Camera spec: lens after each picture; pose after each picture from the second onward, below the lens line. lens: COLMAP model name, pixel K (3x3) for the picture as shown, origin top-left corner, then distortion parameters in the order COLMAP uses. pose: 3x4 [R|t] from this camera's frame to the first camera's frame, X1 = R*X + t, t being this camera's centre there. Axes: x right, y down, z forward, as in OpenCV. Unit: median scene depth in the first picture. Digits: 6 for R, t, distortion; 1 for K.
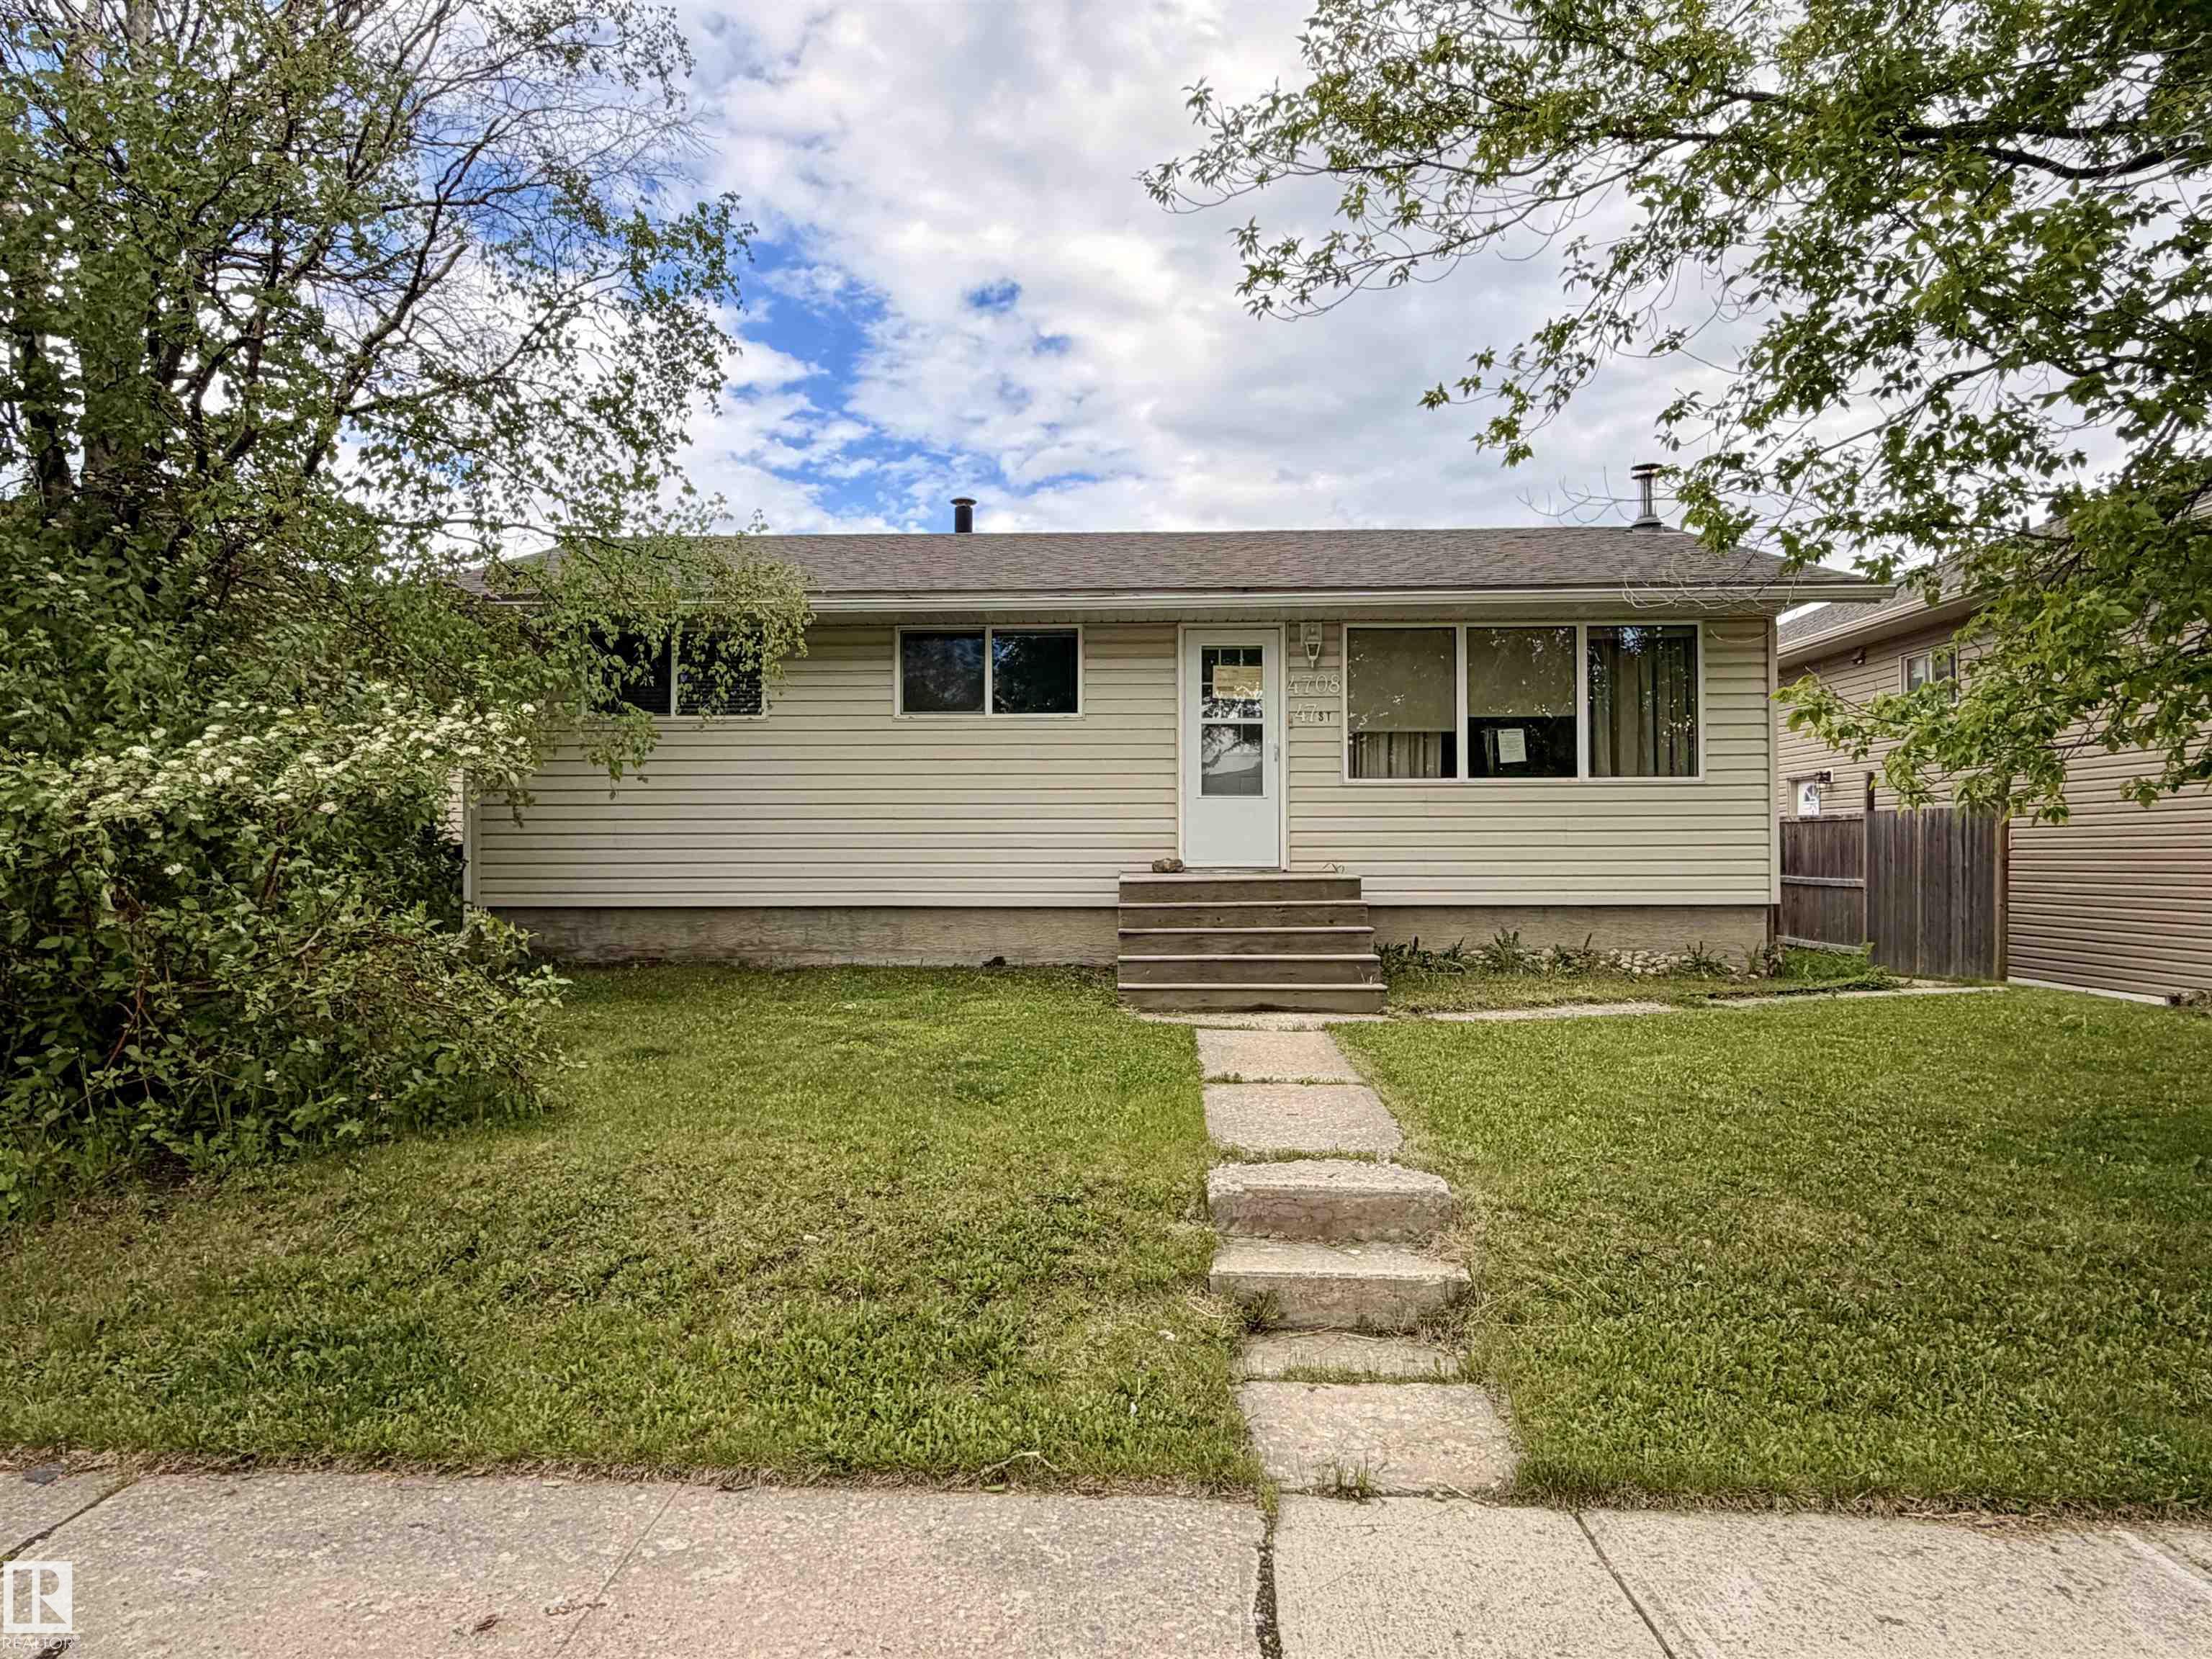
lens RADIAL K [[1357.1, 0, 1092.9], [0, 1357.1, 812.6], [0, 0, 1]] dist [-0.004833, 0.002048]
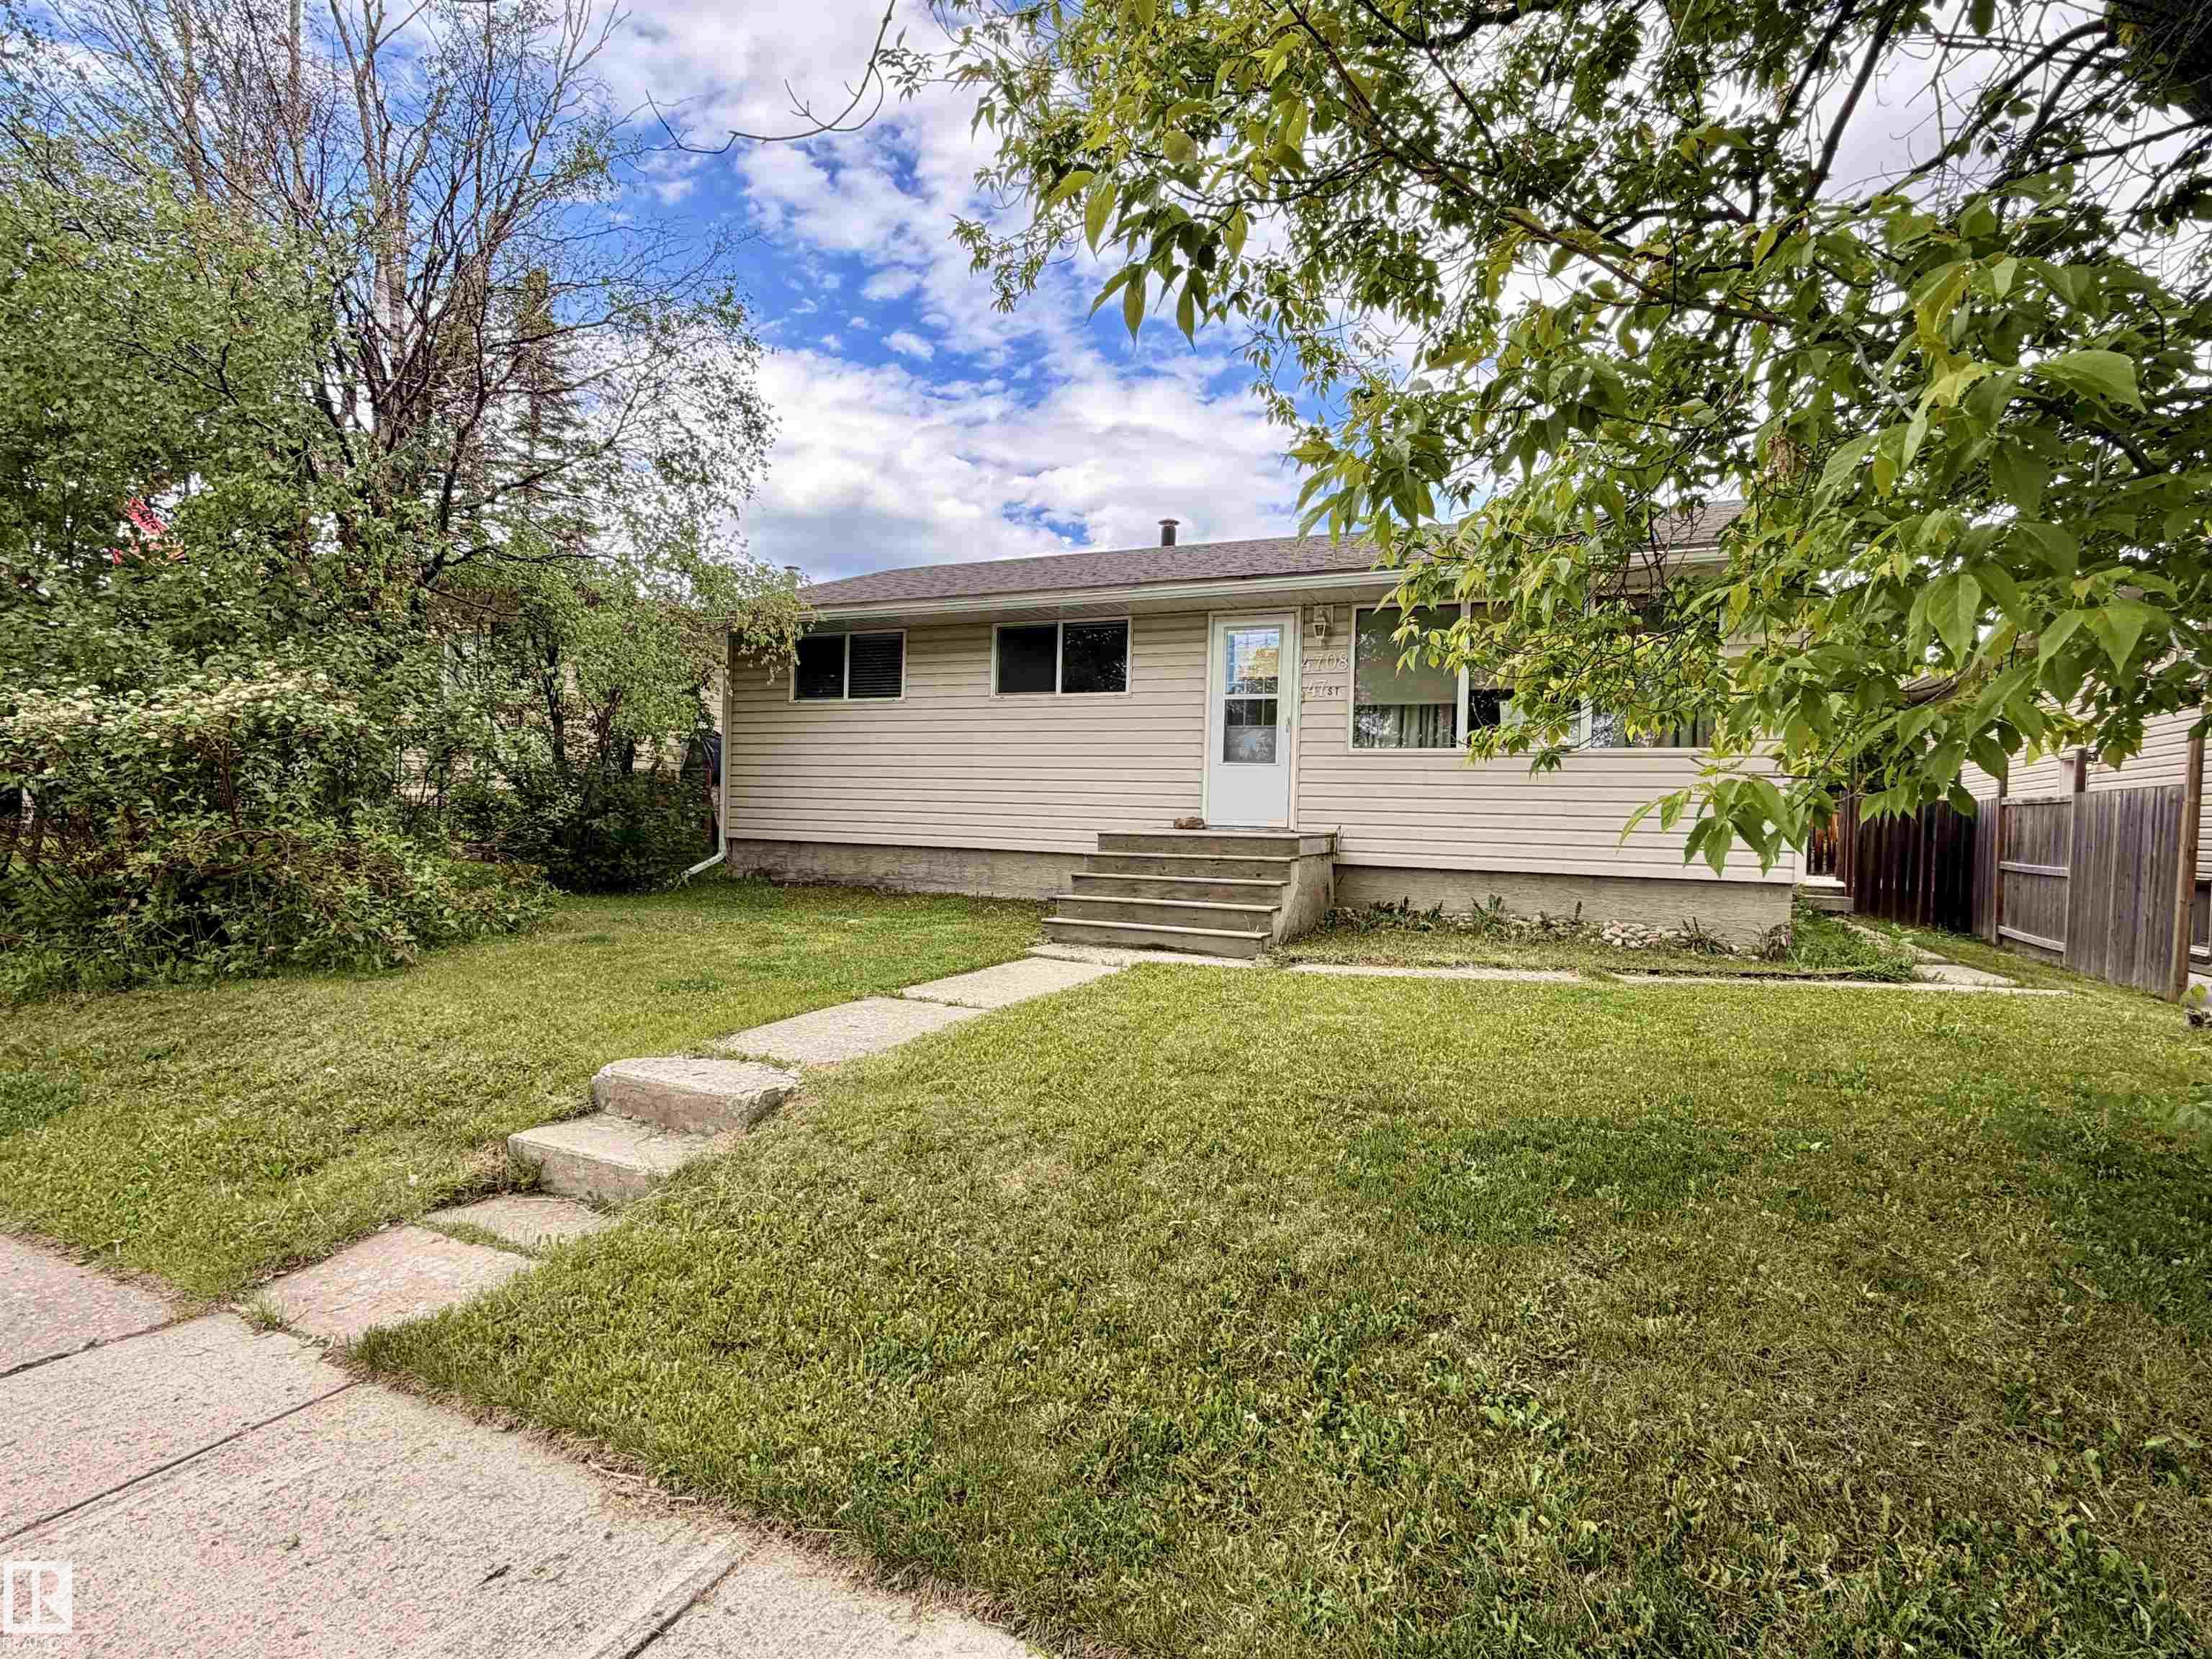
lens RADIAL K [[1081.8, 0, 1106.0], [0, 1081.8, 829.5], [0, 0, 1]] dist [0.000326, -0.000501]
pose [[0.921723, 0.032750, -0.386465, 0.342312], [-0.017849, 0.998955, 0.042084, 0.007012], [0.387439, -0.031892, 0.921344, 0.122847]]
